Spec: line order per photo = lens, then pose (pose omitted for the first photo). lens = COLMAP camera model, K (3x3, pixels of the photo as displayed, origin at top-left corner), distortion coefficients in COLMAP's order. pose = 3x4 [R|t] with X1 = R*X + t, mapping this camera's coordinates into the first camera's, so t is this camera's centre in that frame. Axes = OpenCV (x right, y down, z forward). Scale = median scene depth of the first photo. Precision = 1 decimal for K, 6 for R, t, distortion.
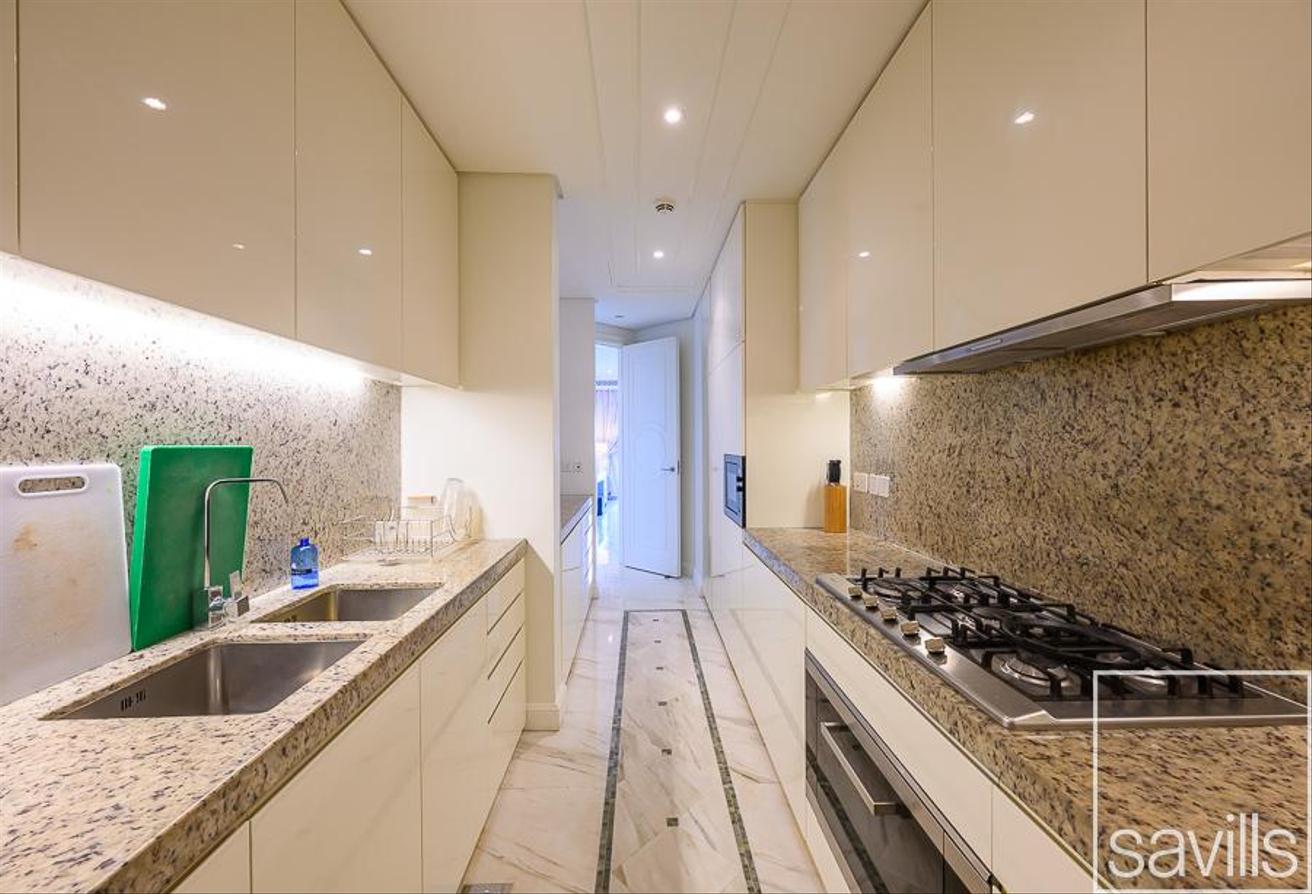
lens RADIAL K [[523.1, 0, 653.6], [0, 523.1, 447.1], [0, 0, 1]] dist [0.000714, 0.000040]
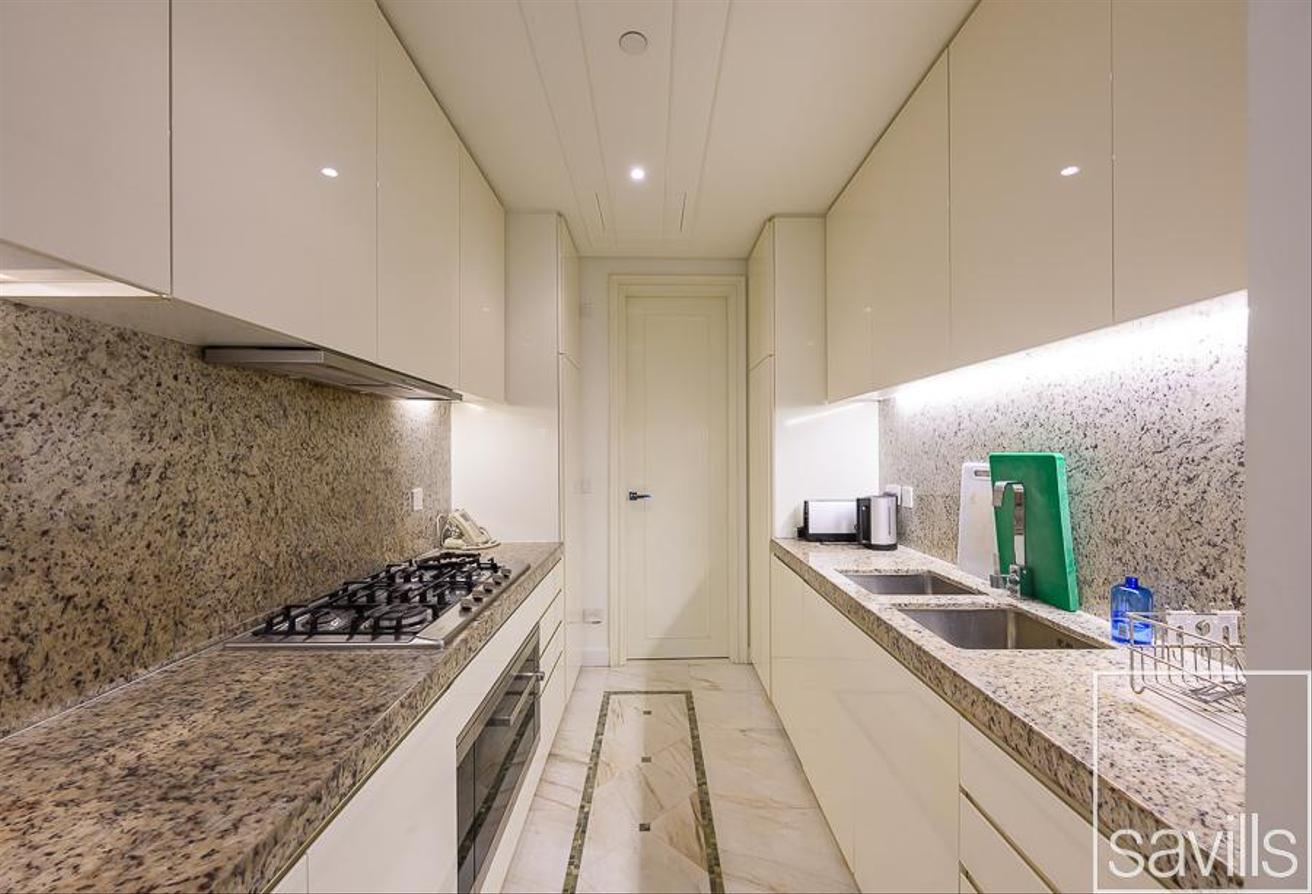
lens RADIAL K [[523.1, 0, 646.2], [0, 523.1, 451.7], [0, 0, 1]] dist [0.000714, 0.000040]
pose [[-0.999160, 0.010148, 0.039692, -0.003043], [0.010194, 0.999948, 0.000966, -0.014902], [-0.039680, 0.001370, -0.999211, 1.970515]]
